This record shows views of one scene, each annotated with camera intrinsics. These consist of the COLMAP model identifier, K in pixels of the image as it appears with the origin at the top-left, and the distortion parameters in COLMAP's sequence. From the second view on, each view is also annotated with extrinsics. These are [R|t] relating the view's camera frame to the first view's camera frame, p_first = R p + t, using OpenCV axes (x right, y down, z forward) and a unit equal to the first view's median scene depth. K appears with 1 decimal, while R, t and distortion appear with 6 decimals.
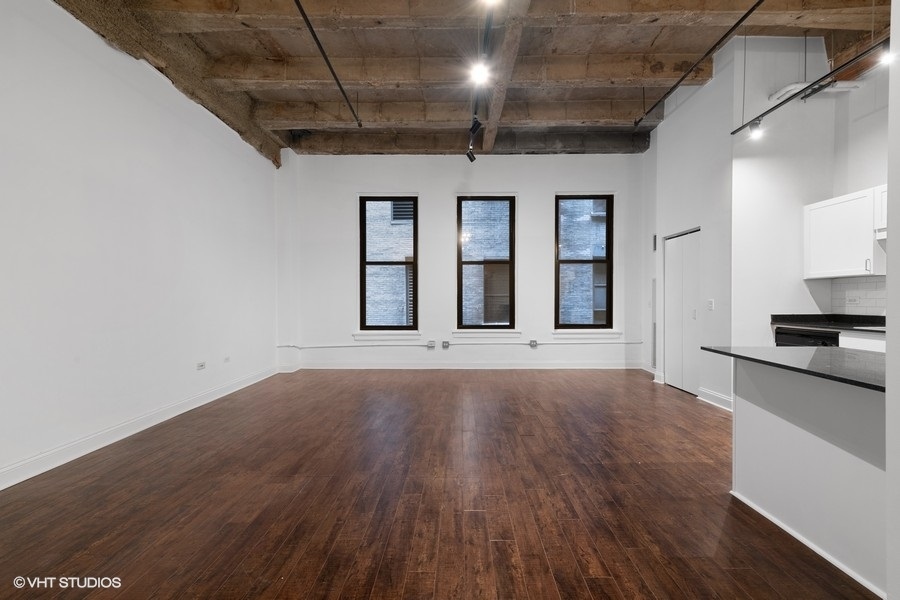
lens RADIAL K [[352.0, 0, 456.1], [0, 352.0, 304.4], [0, 0, 1]] dist [0.012297, -0.000959]
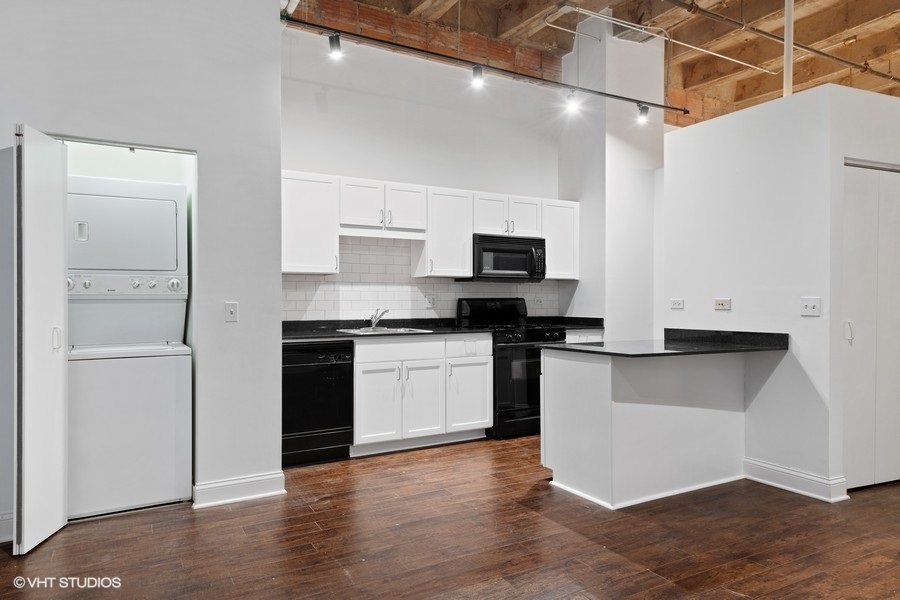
lens RADIAL K [[593.2, 0, 448.8], [0, 593.2, 303.1], [0, 0, 1]] dist [0.023797, -0.012294]
pose [[-0.496838, 0.000252, 0.867843, -0.159896], [0.014446, 0.999864, 0.007980, -0.011325], [-0.867723, 0.016501, -0.496774, 0.942914]]
